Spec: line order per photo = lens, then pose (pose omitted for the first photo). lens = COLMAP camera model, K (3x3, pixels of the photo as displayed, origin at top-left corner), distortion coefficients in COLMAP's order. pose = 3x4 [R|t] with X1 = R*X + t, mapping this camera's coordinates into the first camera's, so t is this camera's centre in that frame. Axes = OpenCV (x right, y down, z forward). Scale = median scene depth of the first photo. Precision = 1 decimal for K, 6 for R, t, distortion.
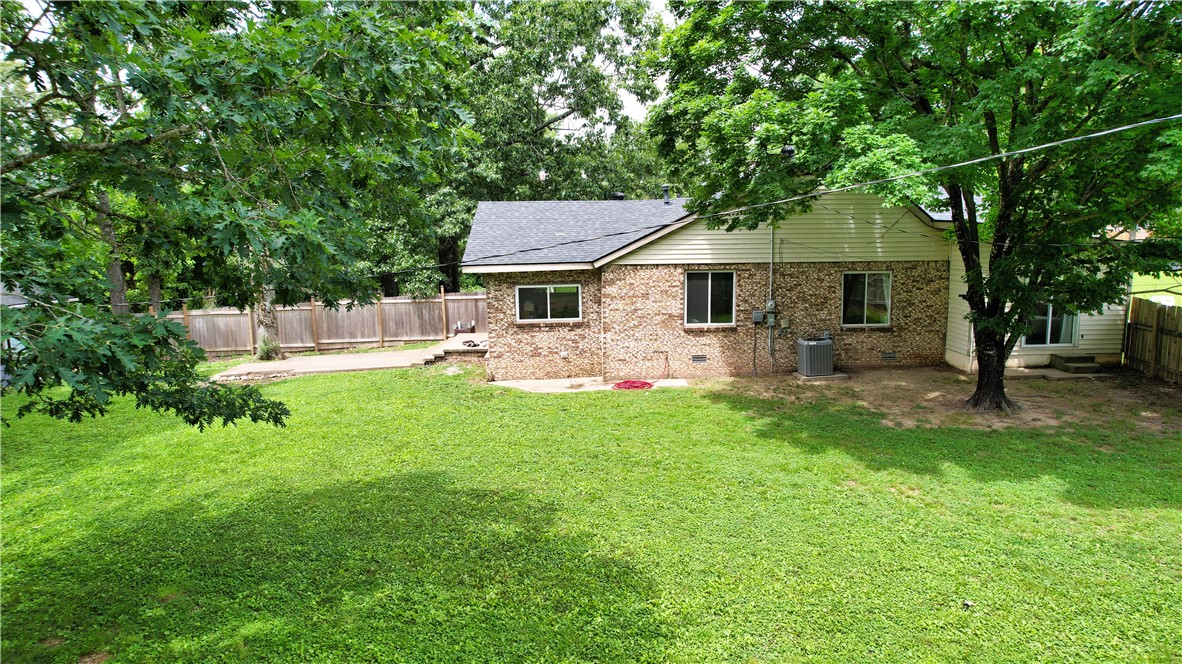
lens RADIAL K [[731.1, 0, 591.0], [0, 731.1, 332.0], [0, 0, 1]] dist [-0.064613, 0.039098]
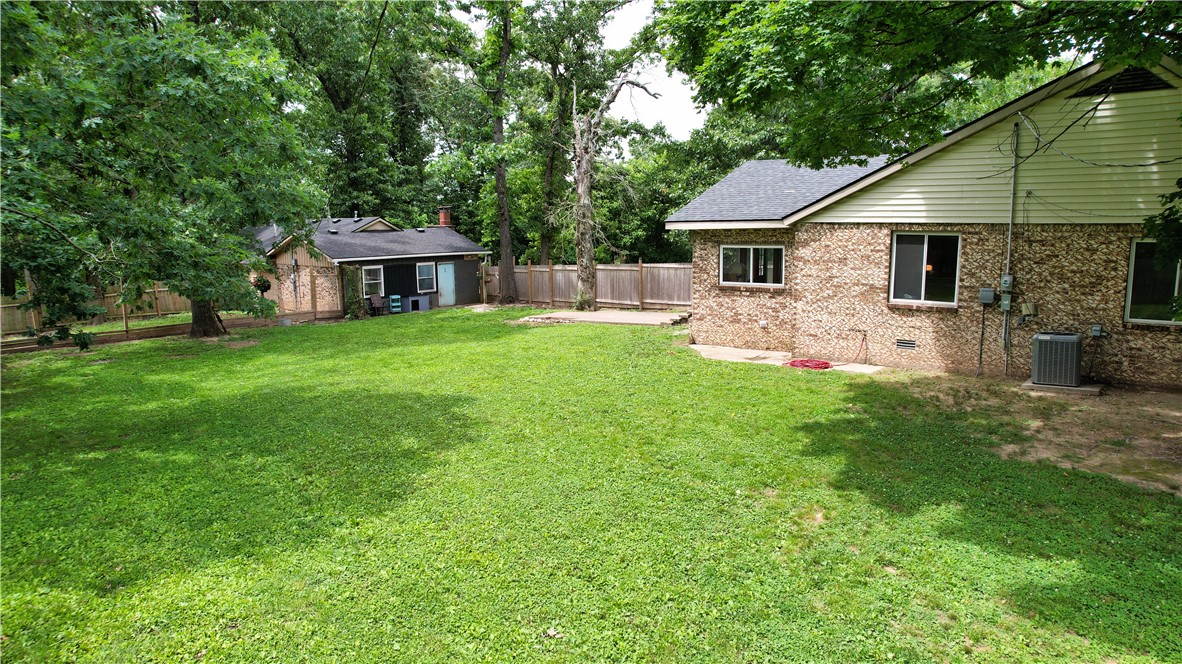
lens RADIAL K [[731.1, 0, 591.0], [0, 731.1, 332.0], [0, 0, 1]] dist [-0.064613, 0.039098]
pose [[0.771133, 0.106978, -0.627622, 0.380830], [-0.095228, 0.994073, 0.052437, 0.014894], [0.629512, 0.019331, 0.776750, 0.177069]]
